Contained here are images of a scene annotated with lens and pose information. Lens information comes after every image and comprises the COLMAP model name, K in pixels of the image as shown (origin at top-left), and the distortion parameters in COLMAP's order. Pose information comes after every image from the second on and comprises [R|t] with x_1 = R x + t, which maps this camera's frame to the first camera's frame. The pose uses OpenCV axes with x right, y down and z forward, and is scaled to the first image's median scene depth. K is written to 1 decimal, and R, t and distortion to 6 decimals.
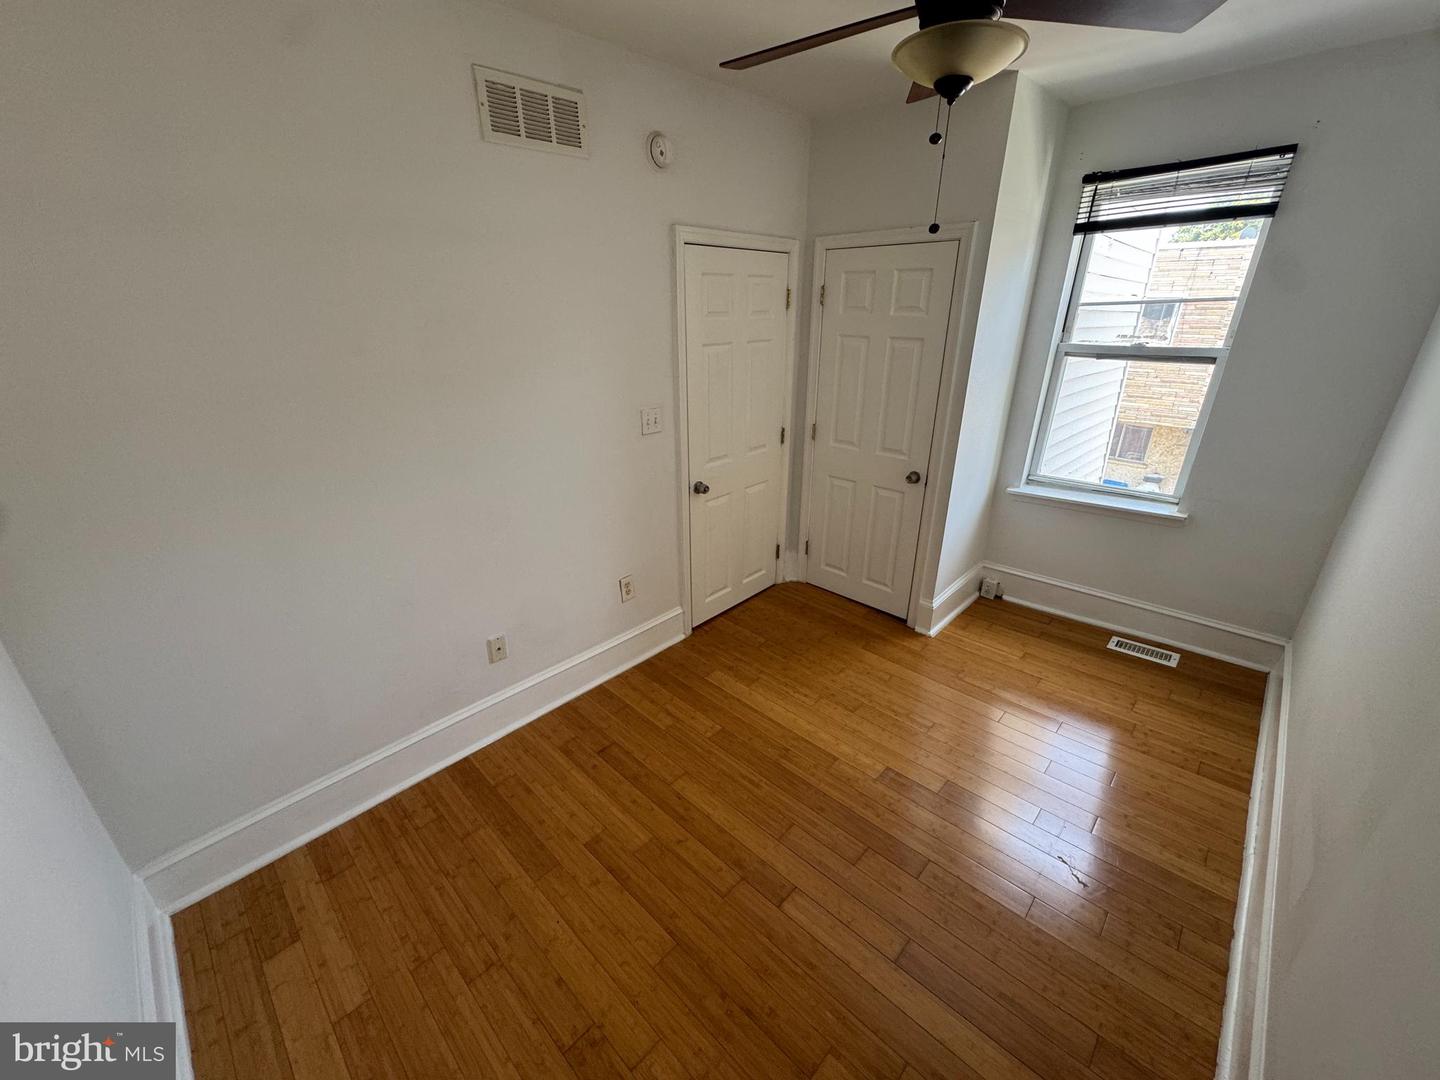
lens RADIAL K [[575.0, 0, 720.1], [0, 575.0, 541.9], [0, 0, 1]] dist [-0.001988, 0.000092]
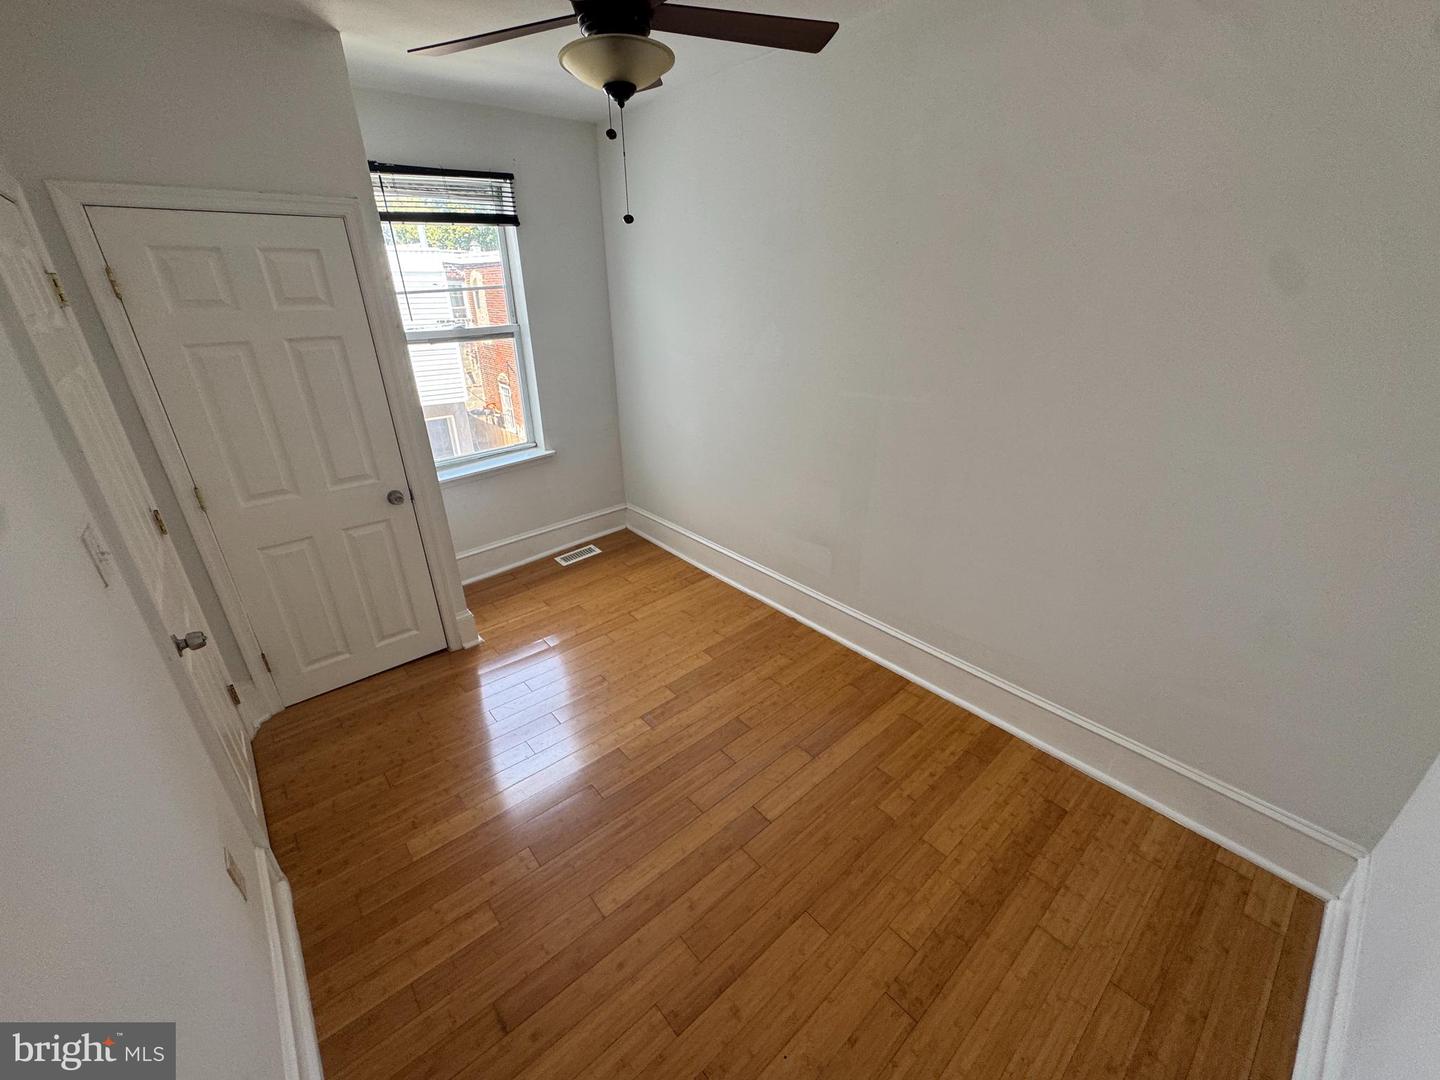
lens RADIAL K [[575.0, 0, 717.7], [0, 575.0, 541.4], [0, 0, 1]] dist [-0.001988, 0.000092]
pose [[0.097298, -0.402854, 0.910078, -0.476328], [0.396237, 0.854502, 0.335891, -0.173350], [-0.912978, 0.327925, 0.242767, 0.423823]]
